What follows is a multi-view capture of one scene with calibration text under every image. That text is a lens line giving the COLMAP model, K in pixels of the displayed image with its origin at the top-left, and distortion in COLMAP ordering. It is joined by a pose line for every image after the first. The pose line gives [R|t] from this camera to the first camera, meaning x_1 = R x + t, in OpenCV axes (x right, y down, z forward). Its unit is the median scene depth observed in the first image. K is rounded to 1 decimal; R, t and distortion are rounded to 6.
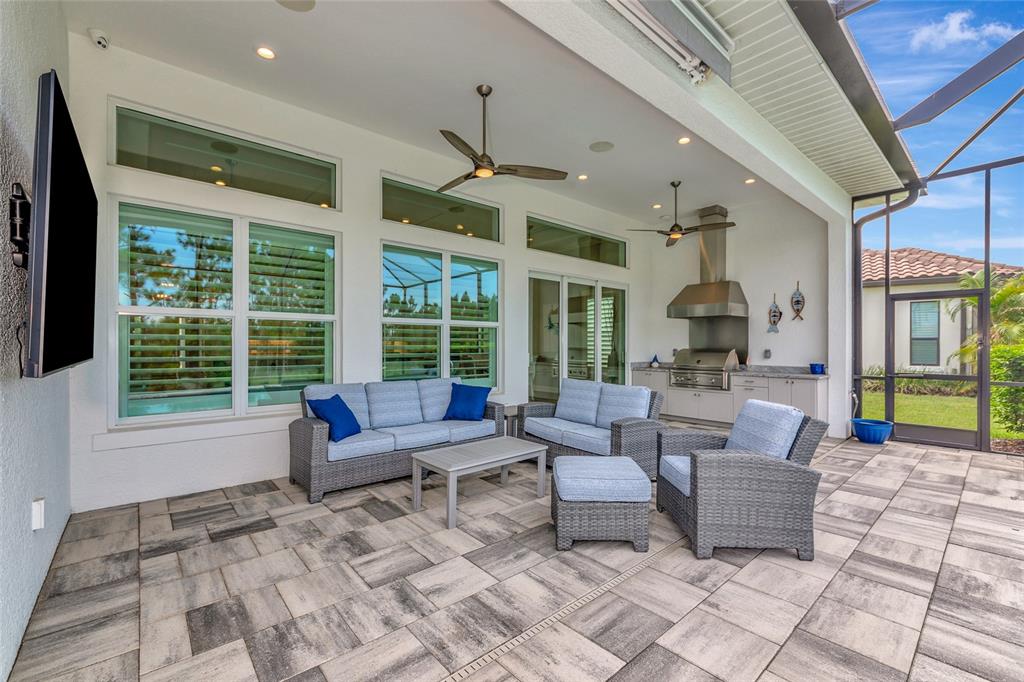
lens RADIAL K [[420.0, 0, 506.7], [0, 420.0, 343.3], [0, 0, 1]] dist [-0.002937, -0.000065]
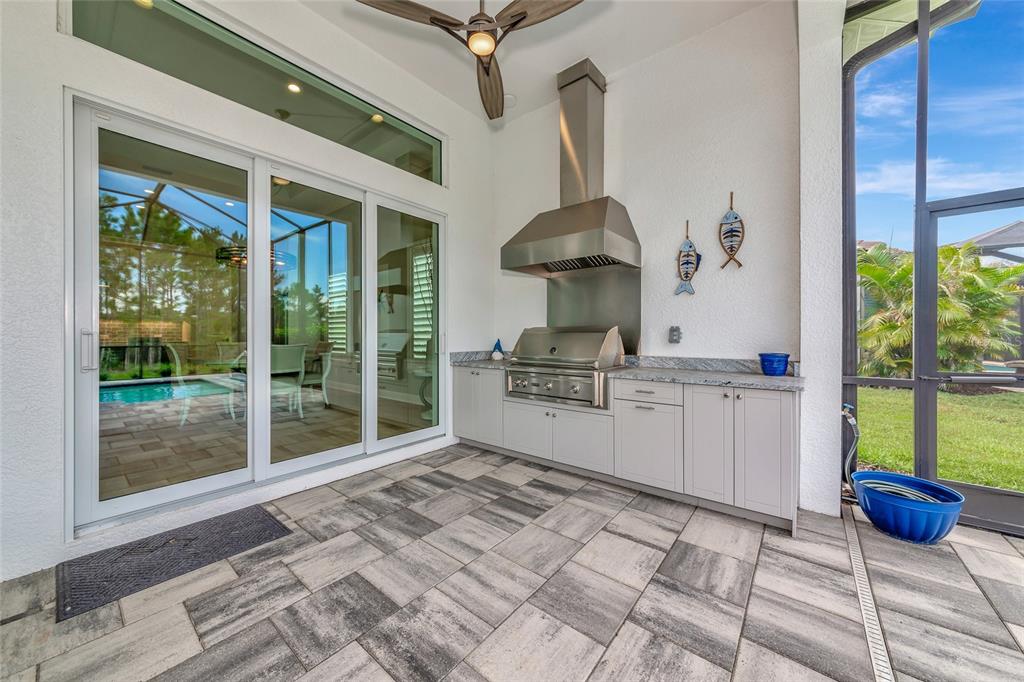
lens RADIAL K [[359.2, 0, 508.3], [0, 359.2, 336.7], [0, 0, 1]] dist [-0.001328, -0.000187]
pose [[0.980323, 0.000801, 0.197400, 0.327009], [-0.002069, 0.999979, 0.006219, 0.024916], [-0.197391, -0.006505, 0.980303, 0.597137]]
